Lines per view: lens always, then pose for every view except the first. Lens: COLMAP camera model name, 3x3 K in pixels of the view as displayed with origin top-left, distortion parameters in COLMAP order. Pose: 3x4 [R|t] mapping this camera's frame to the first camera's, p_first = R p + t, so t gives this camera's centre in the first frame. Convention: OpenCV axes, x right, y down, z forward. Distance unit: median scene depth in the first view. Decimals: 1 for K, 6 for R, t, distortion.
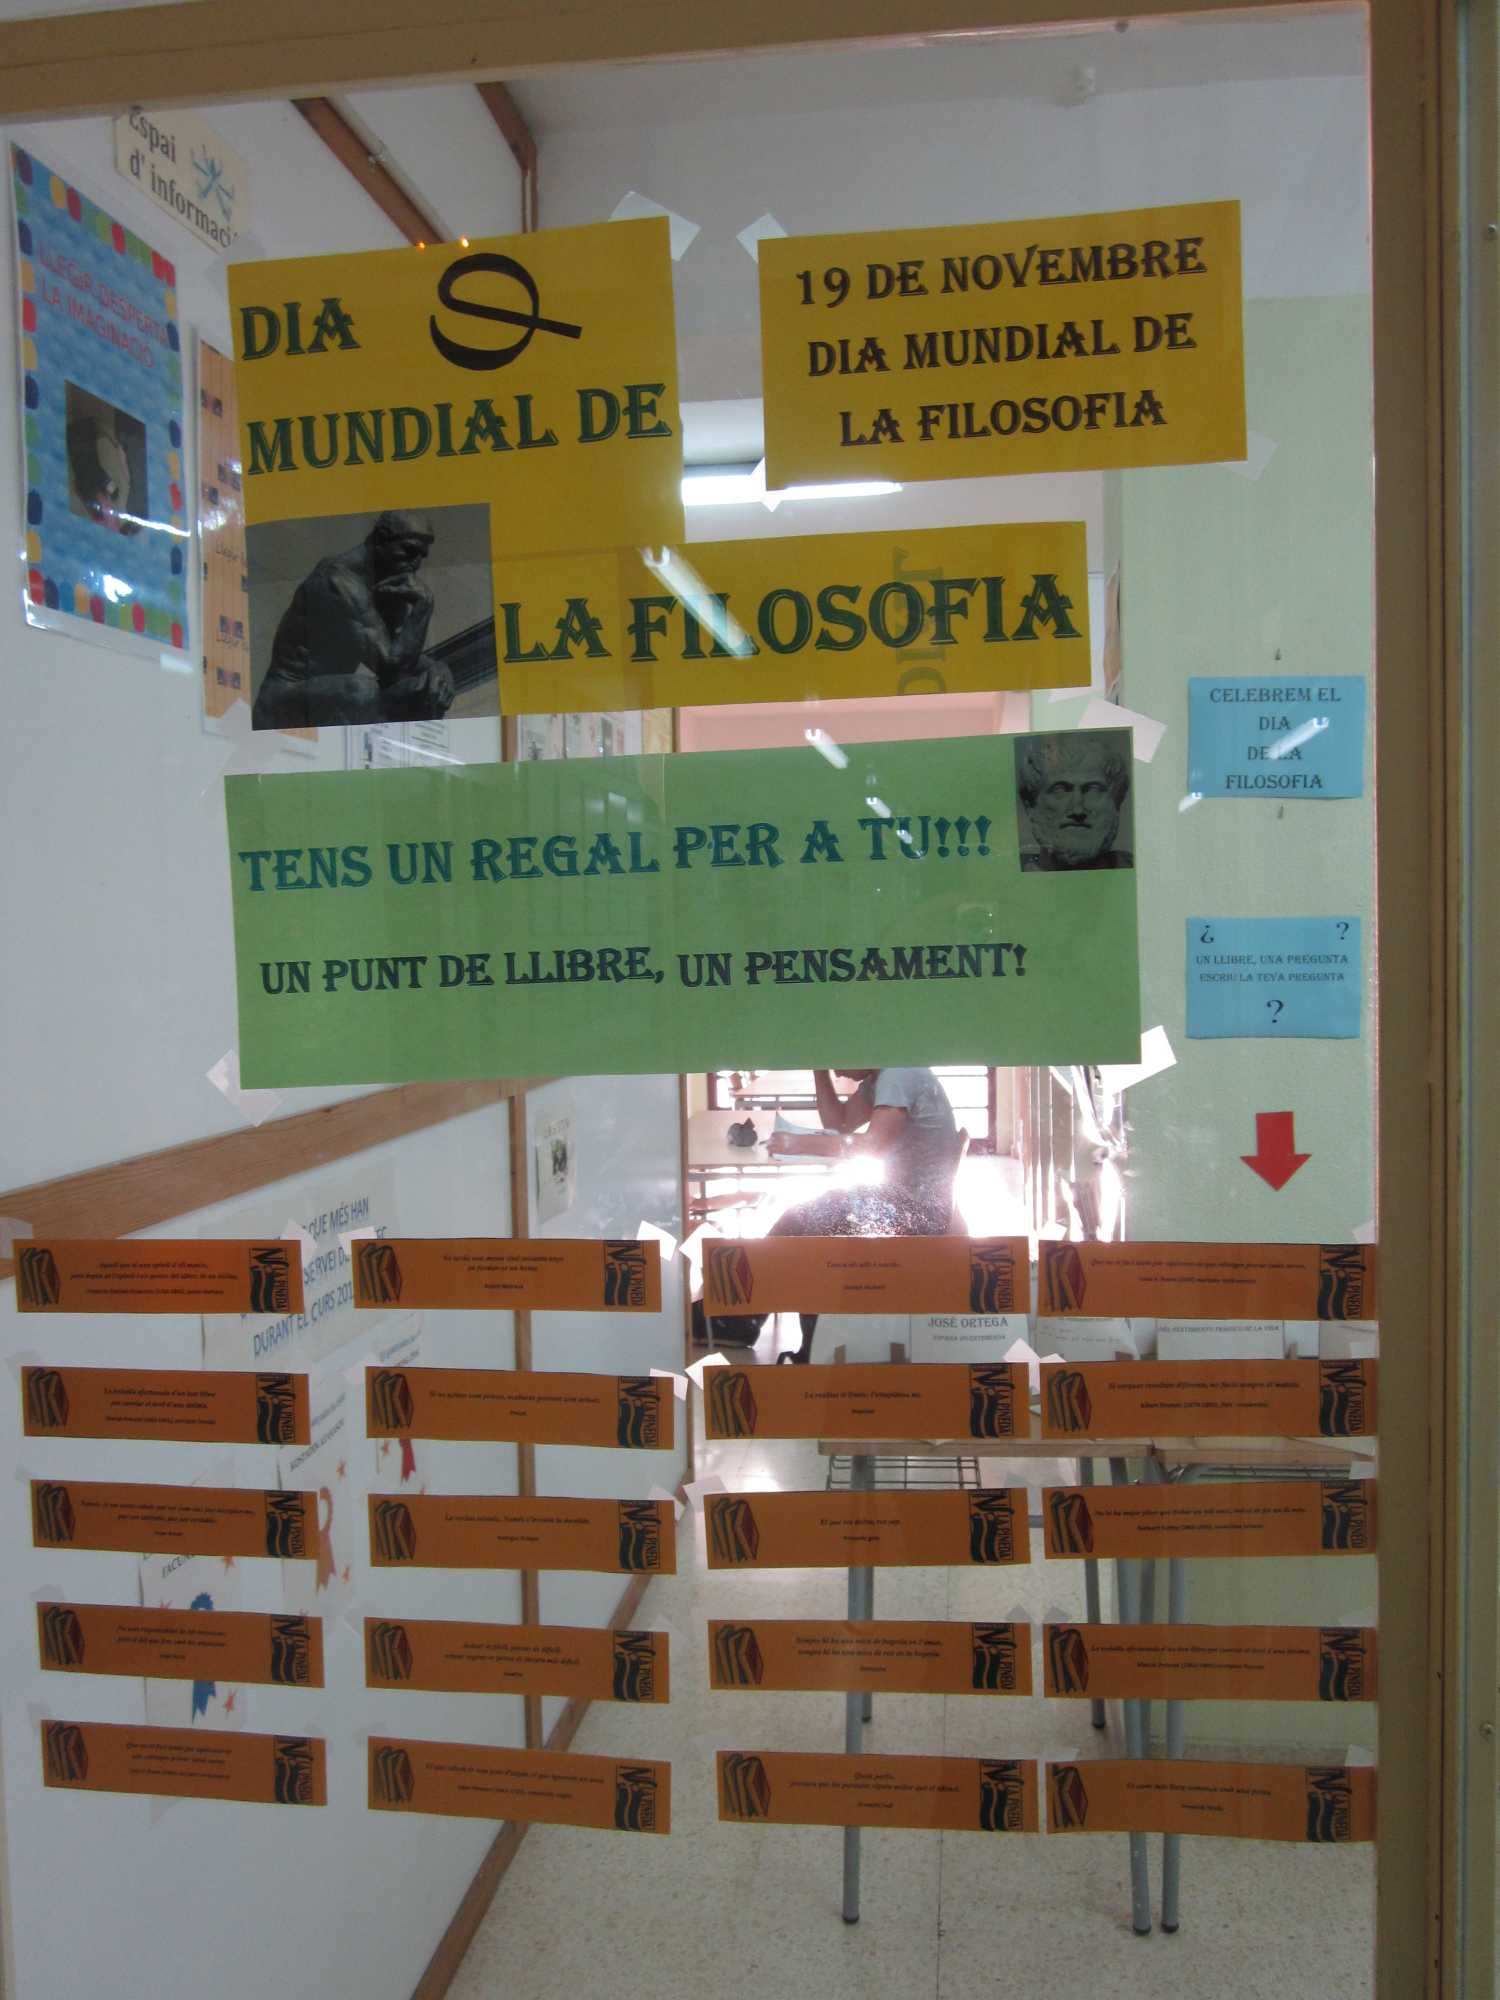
lens RADIAL K [[1712.1, 0, 750.0], [0, 1712.1, 1000.0], [0, 0, 1]] dist [-0.022139, 0.013346]
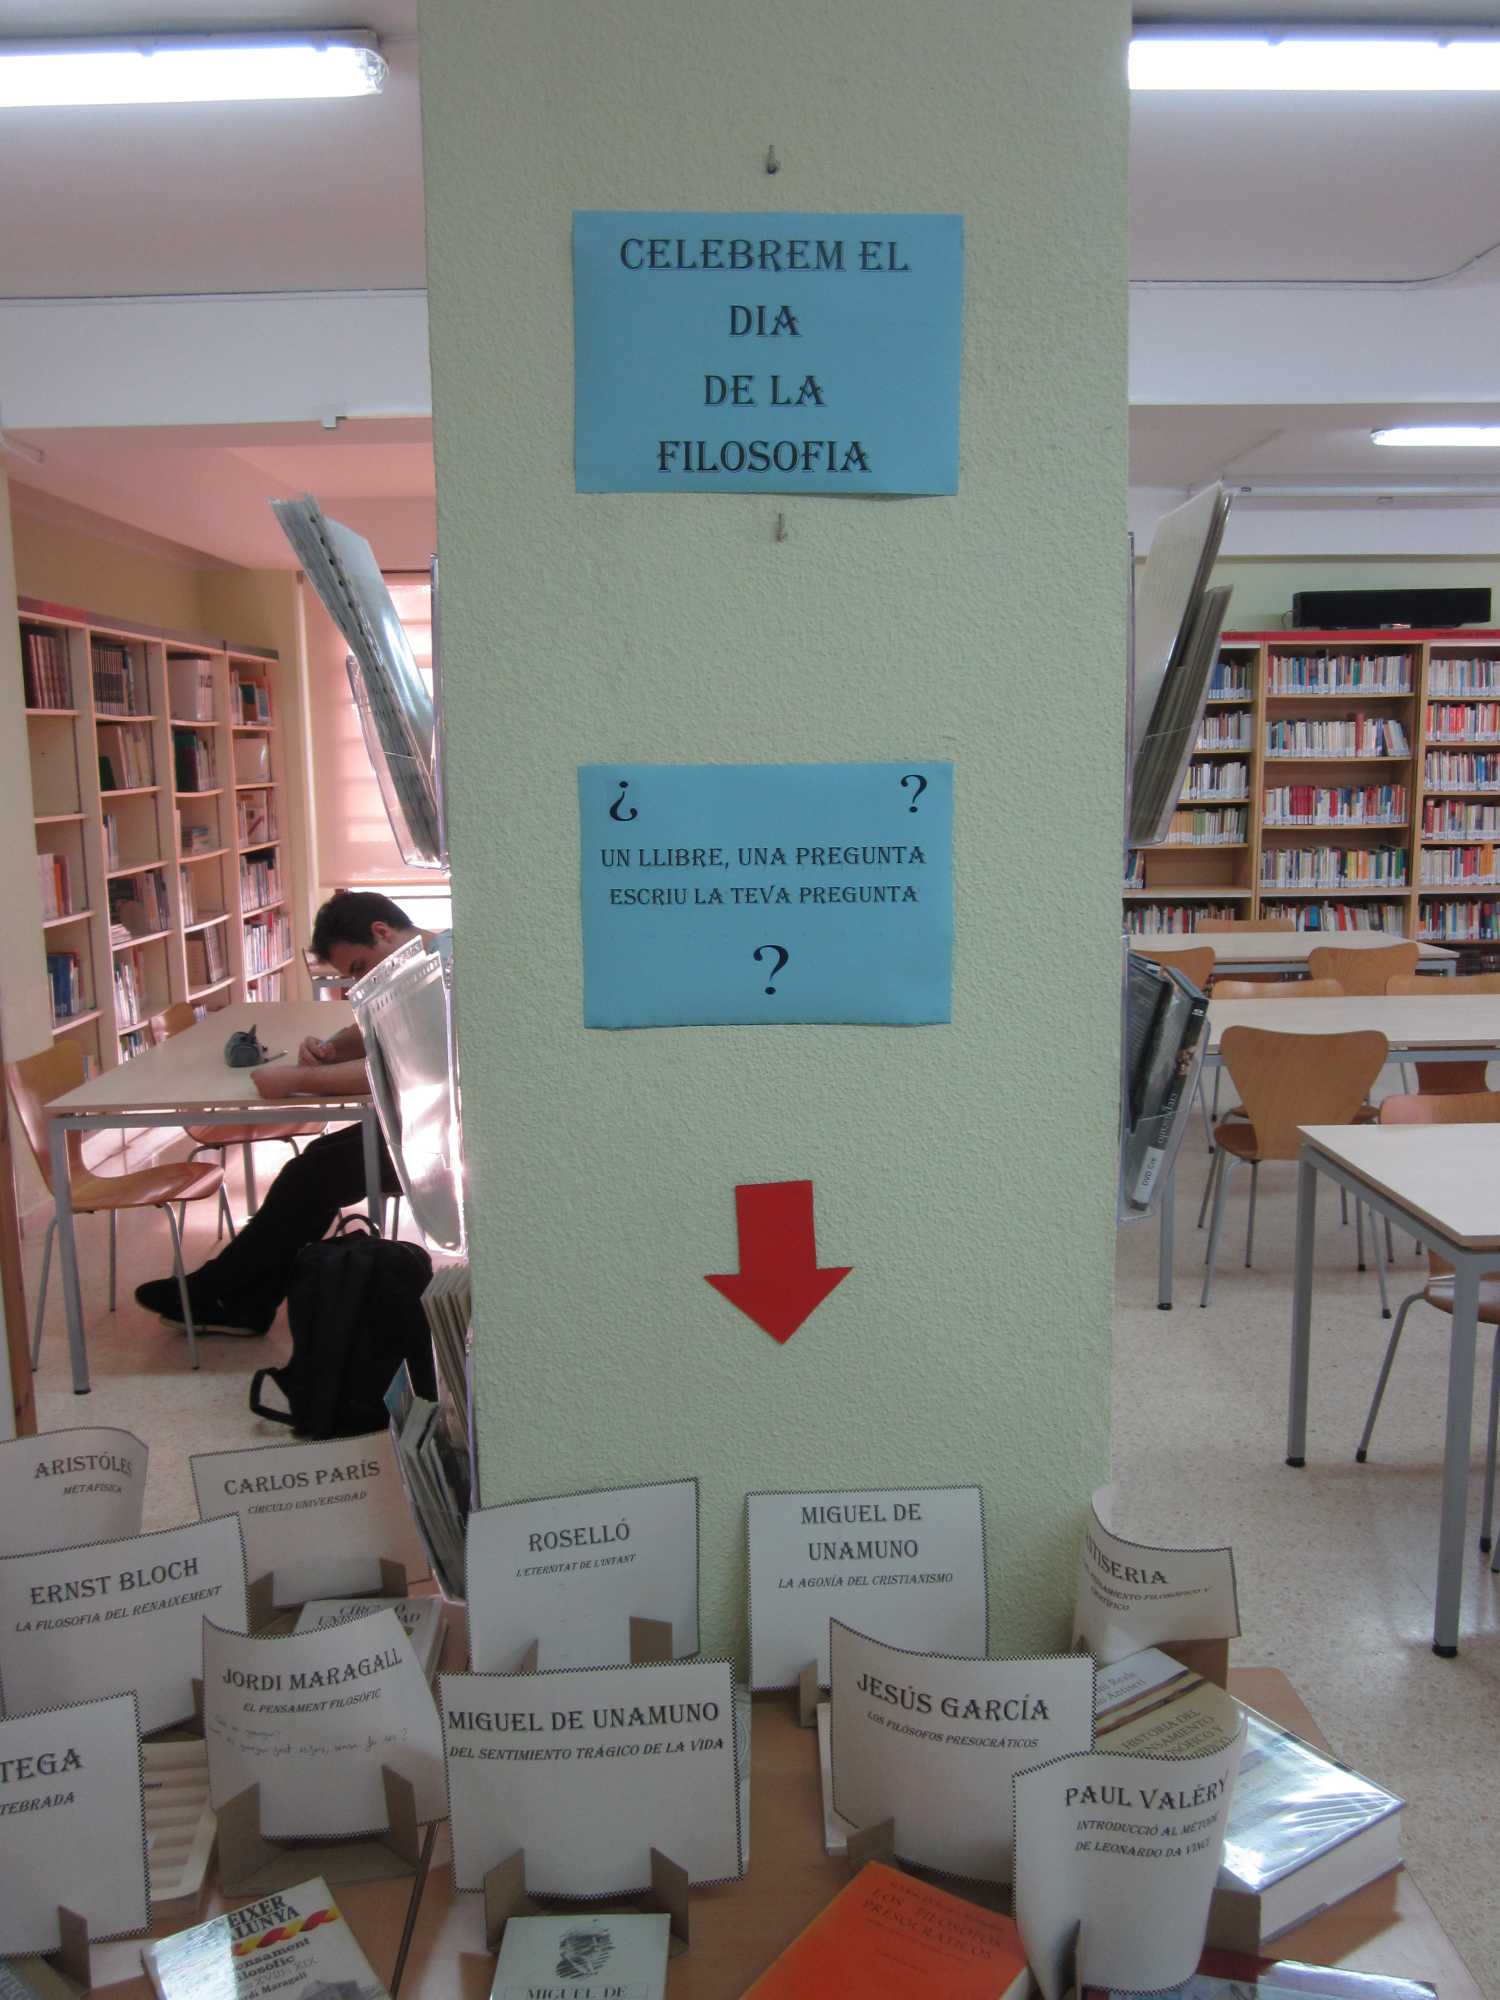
lens RADIAL K [[1712.1, 0, 750.0], [0, 1712.1, 1000.0], [0, 0, 1]] dist [-0.022139, 0.013346]
pose [[0.990235, -0.019384, 0.138055, 0.238334], [0.005937, 0.995251, 0.097160, -0.030095], [-0.139283, -0.095391, 0.985647, 0.546746]]
